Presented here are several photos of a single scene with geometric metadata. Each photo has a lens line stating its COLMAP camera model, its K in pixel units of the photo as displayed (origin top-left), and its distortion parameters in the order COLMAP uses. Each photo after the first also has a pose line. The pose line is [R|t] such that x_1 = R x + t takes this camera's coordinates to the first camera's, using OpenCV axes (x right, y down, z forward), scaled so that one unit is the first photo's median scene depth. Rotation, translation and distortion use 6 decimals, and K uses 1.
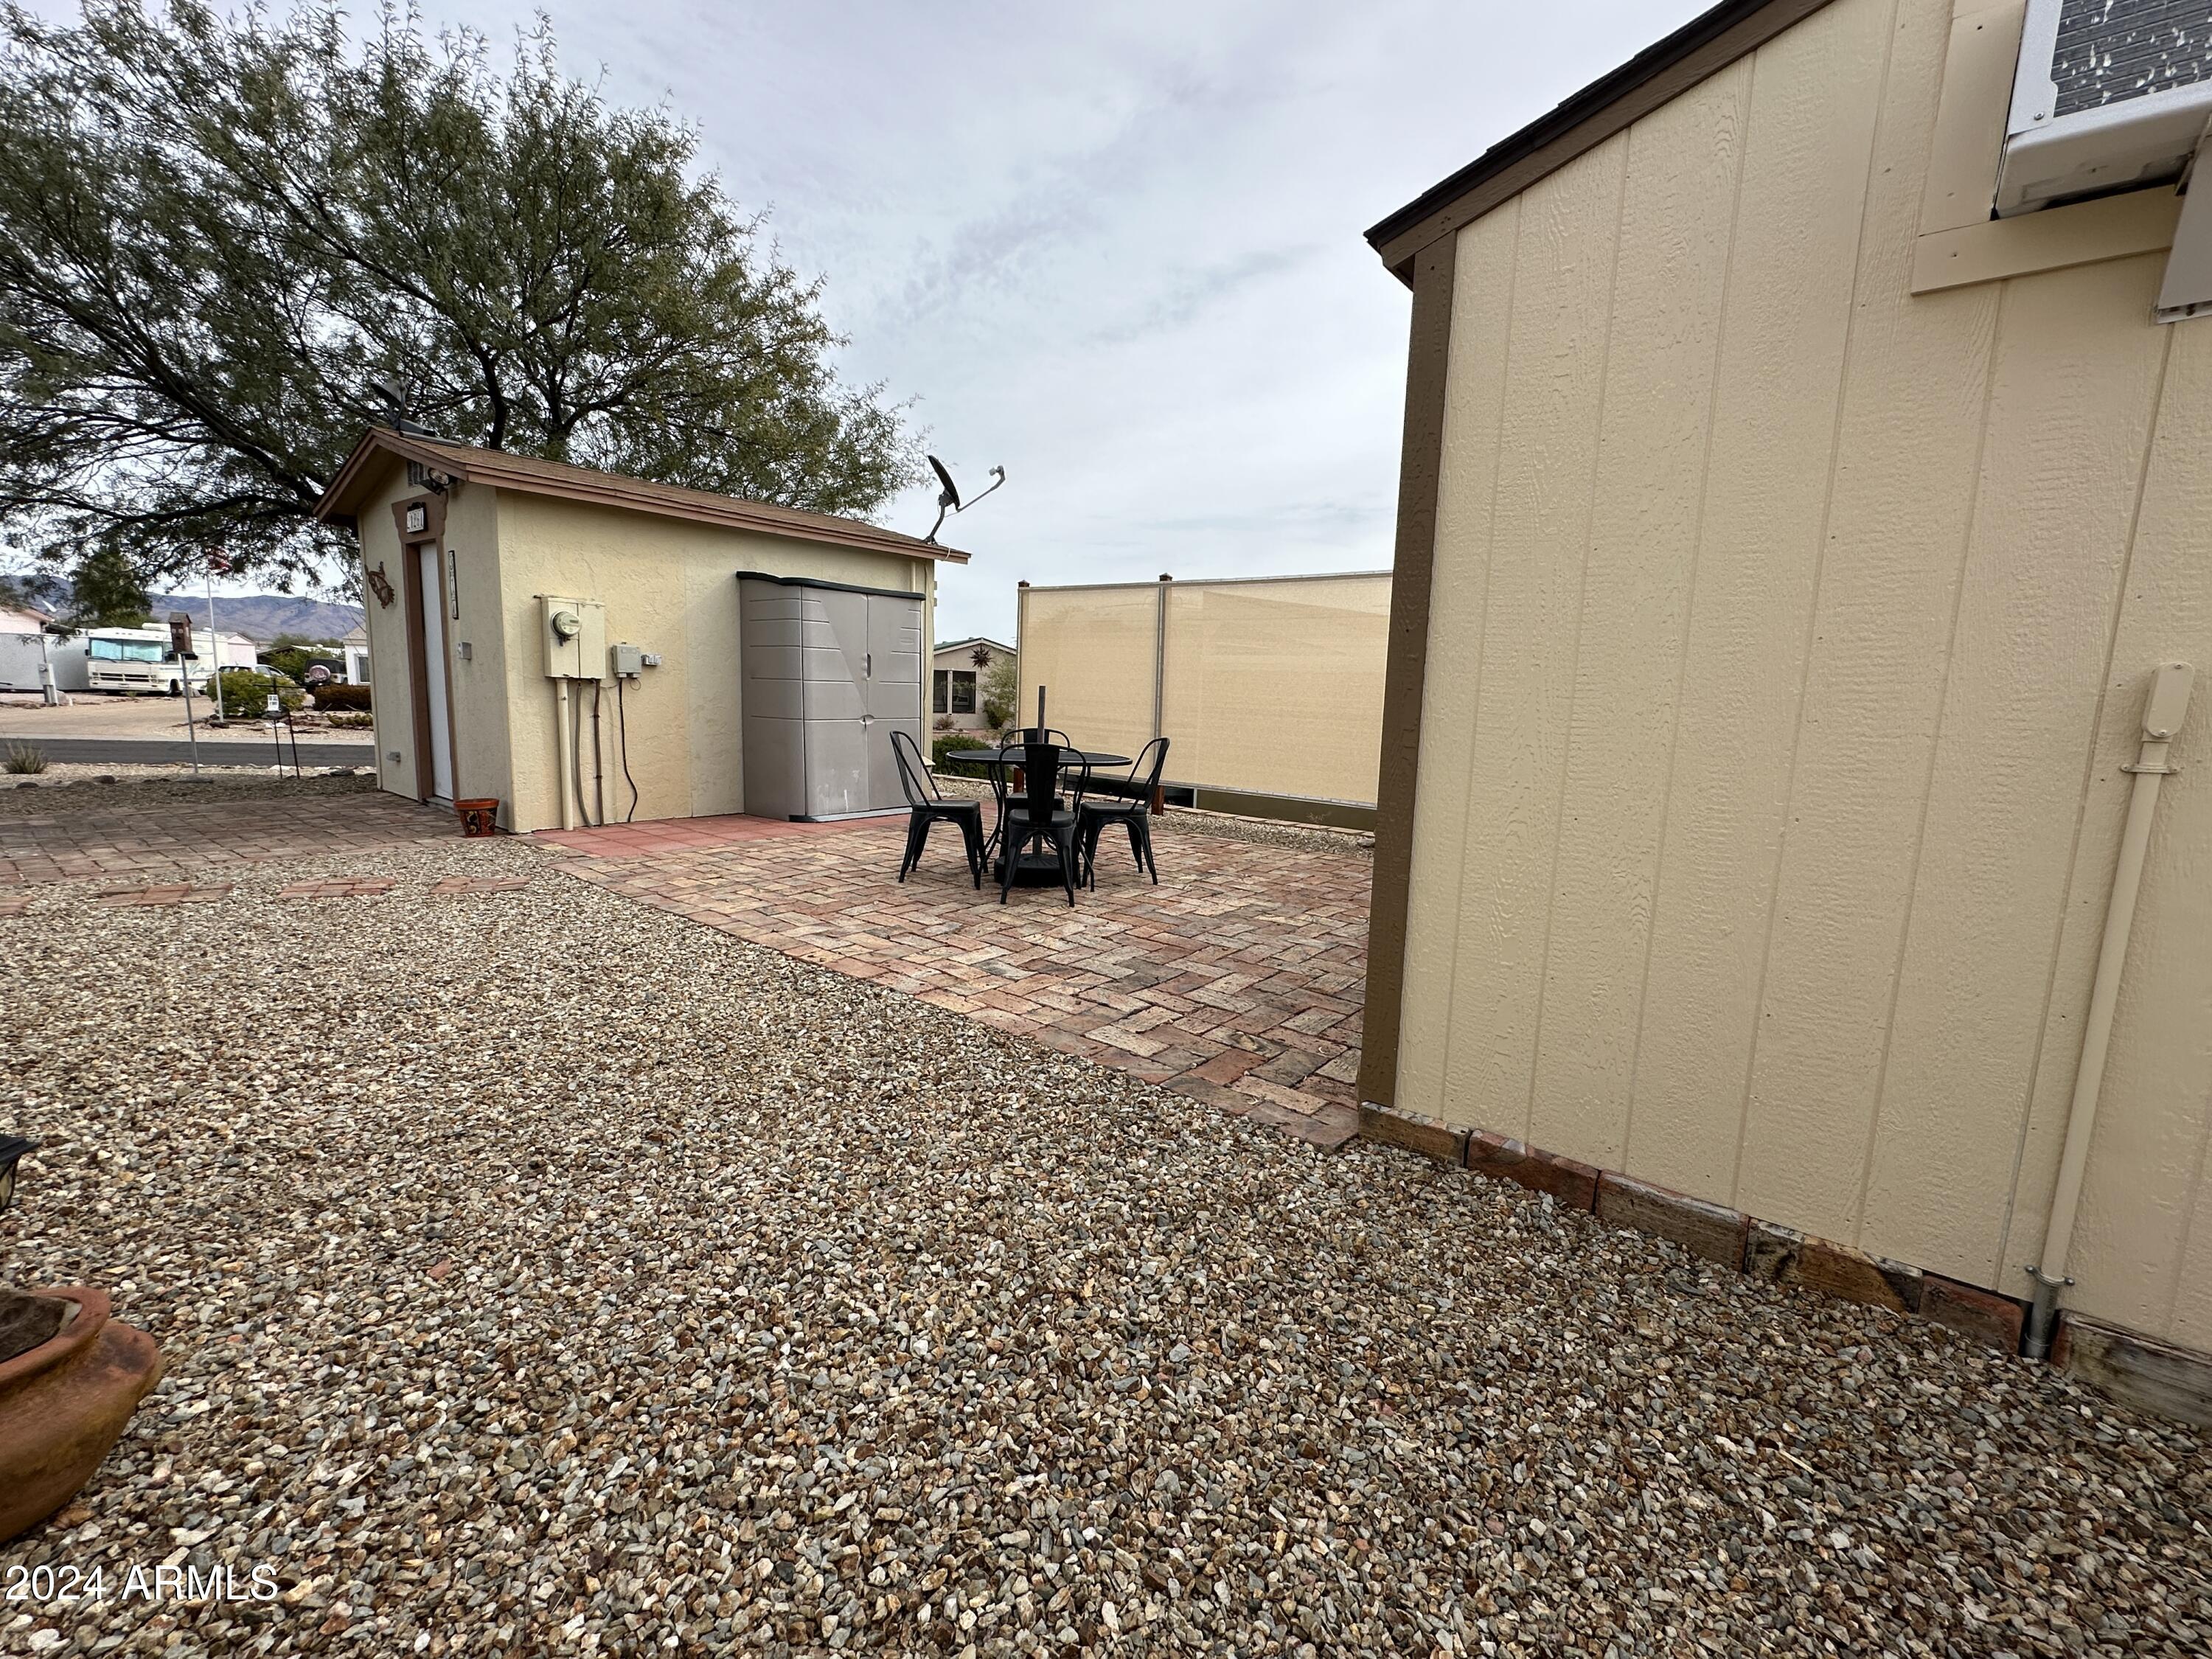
lens RADIAL K [[931.4, 0, 1106.0], [0, 931.4, 829.5], [0, 0, 1]] dist [-0.000034, 0.000474]
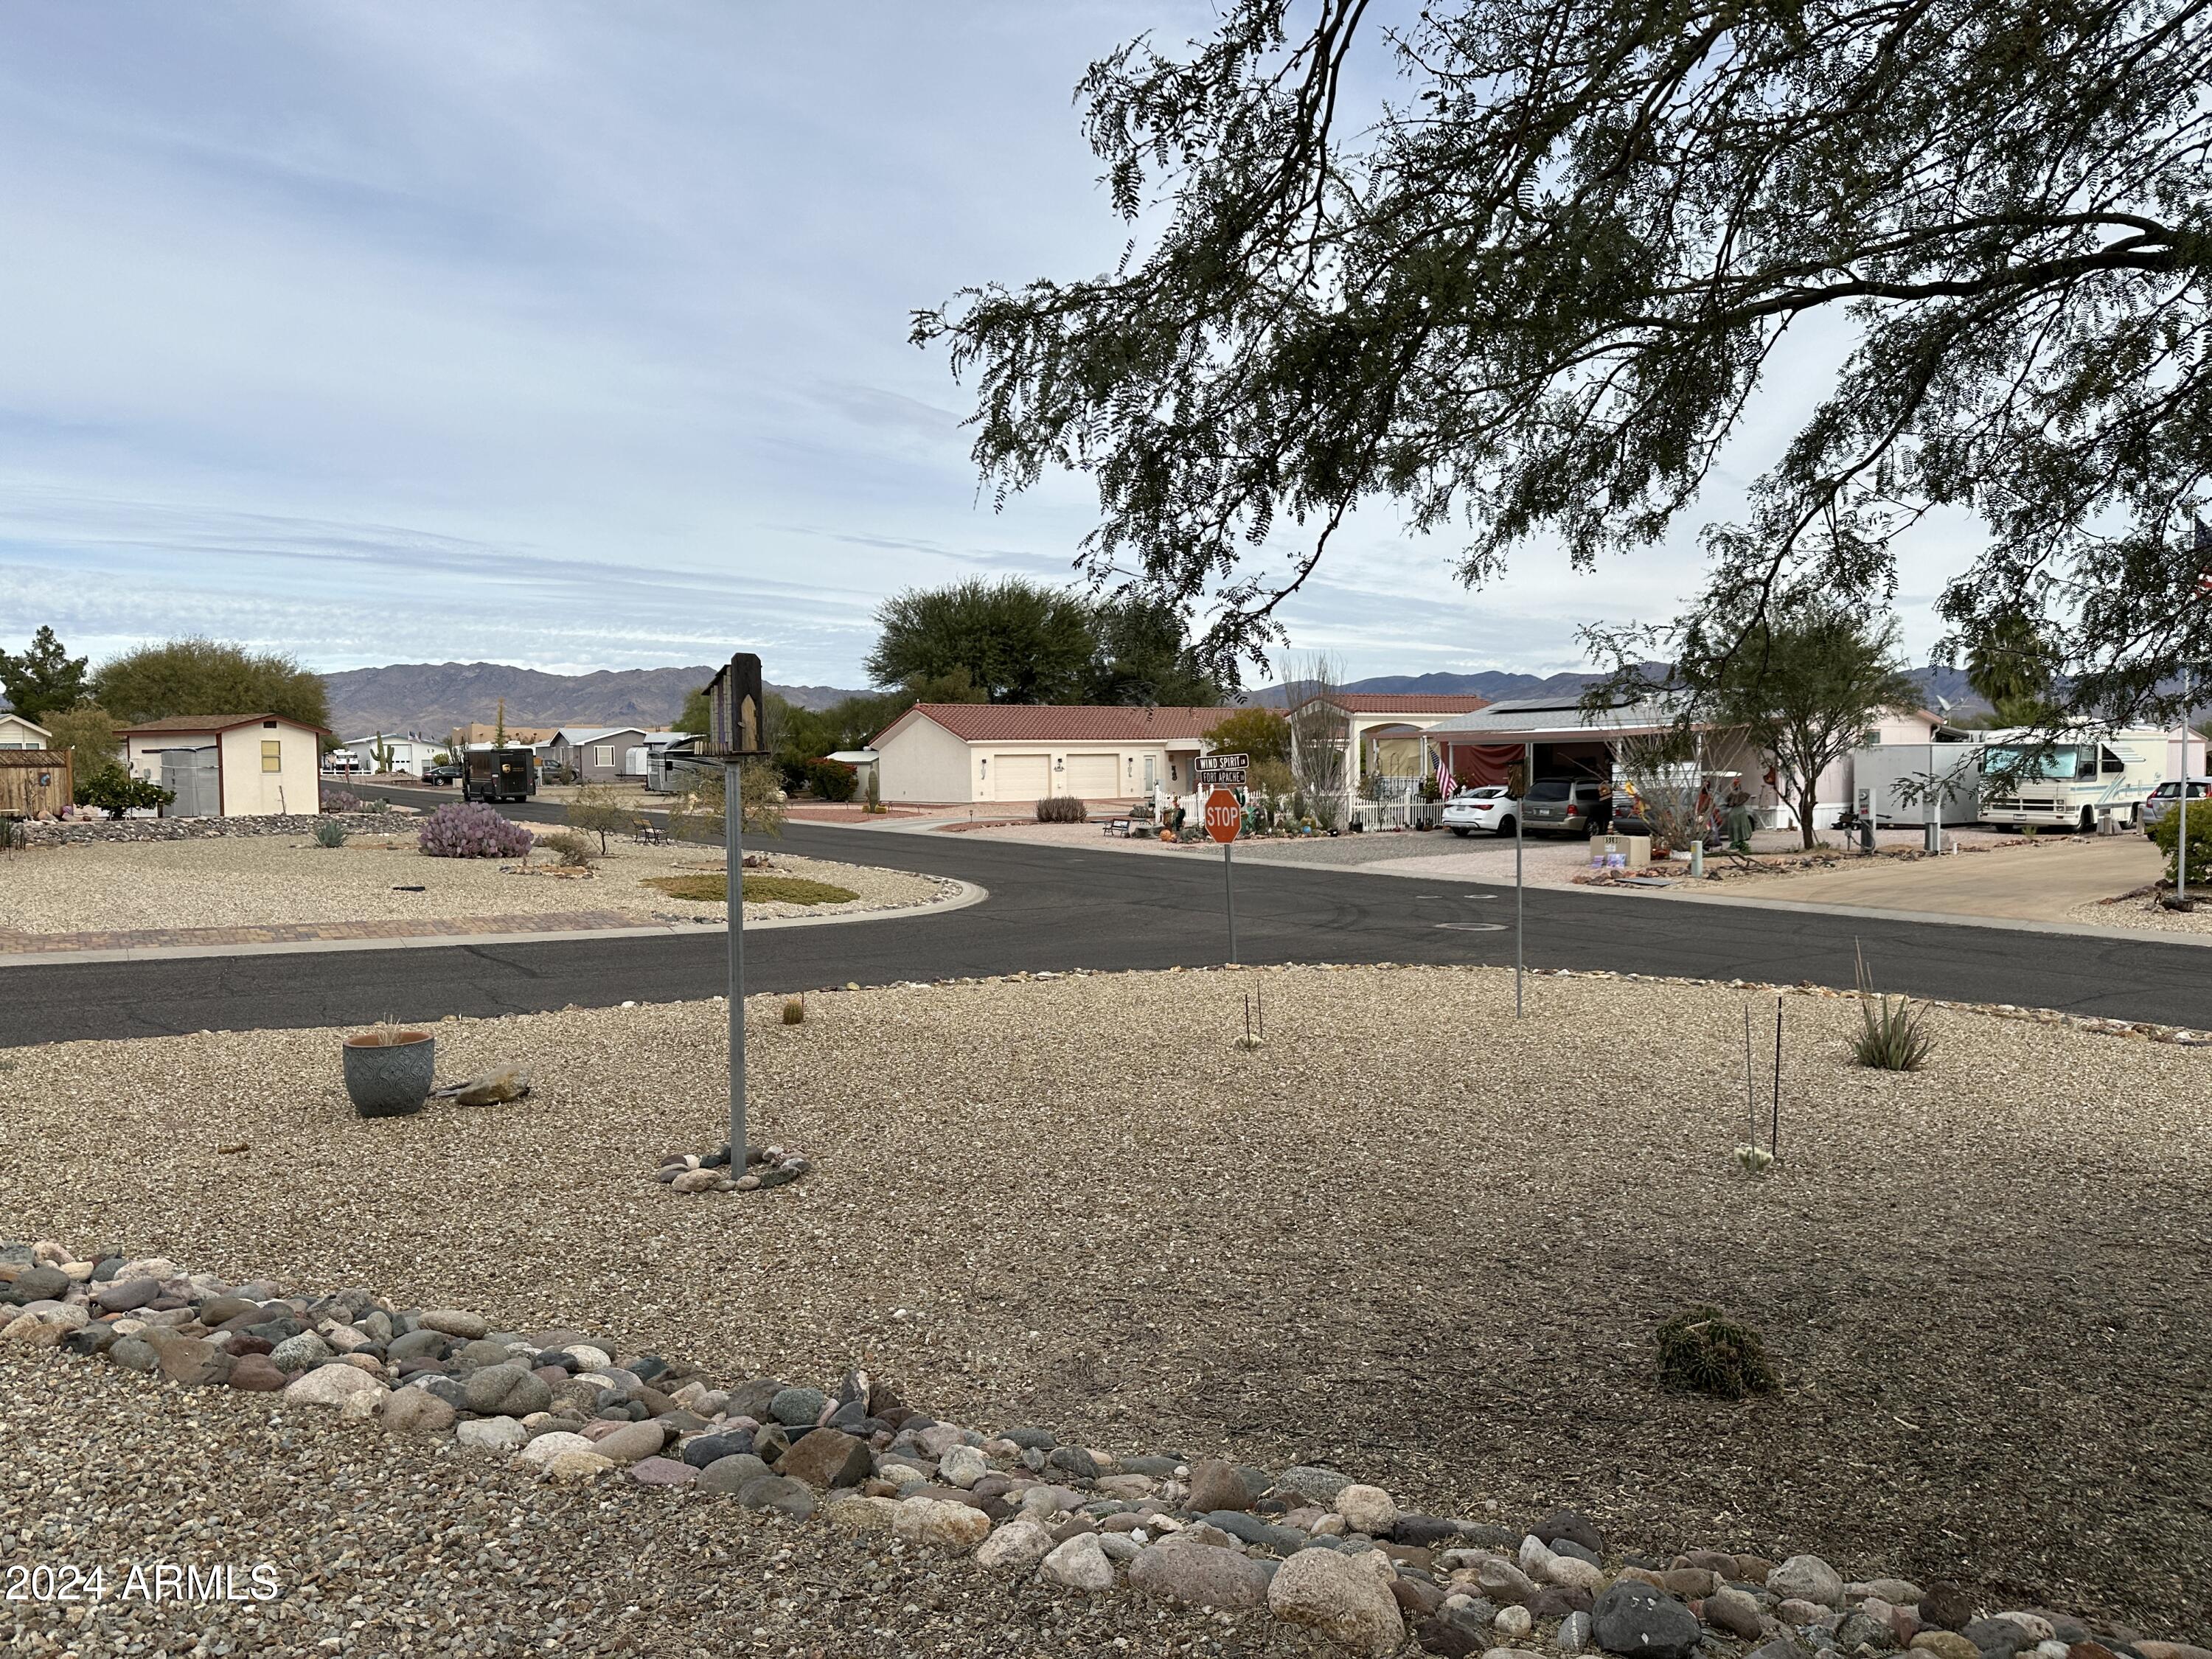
lens RADIAL K [[1542.3, 0, 1078.4], [0, 1542.3, 838.7], [0, 0, 1]] dist [0.035349, -0.038667]
pose [[0.230142, 0.006397, -0.973136, -1.110835], [-0.128144, 0.991470, -0.023788, -0.208542], [0.964683, 0.130176, 0.228999, 0.919206]]
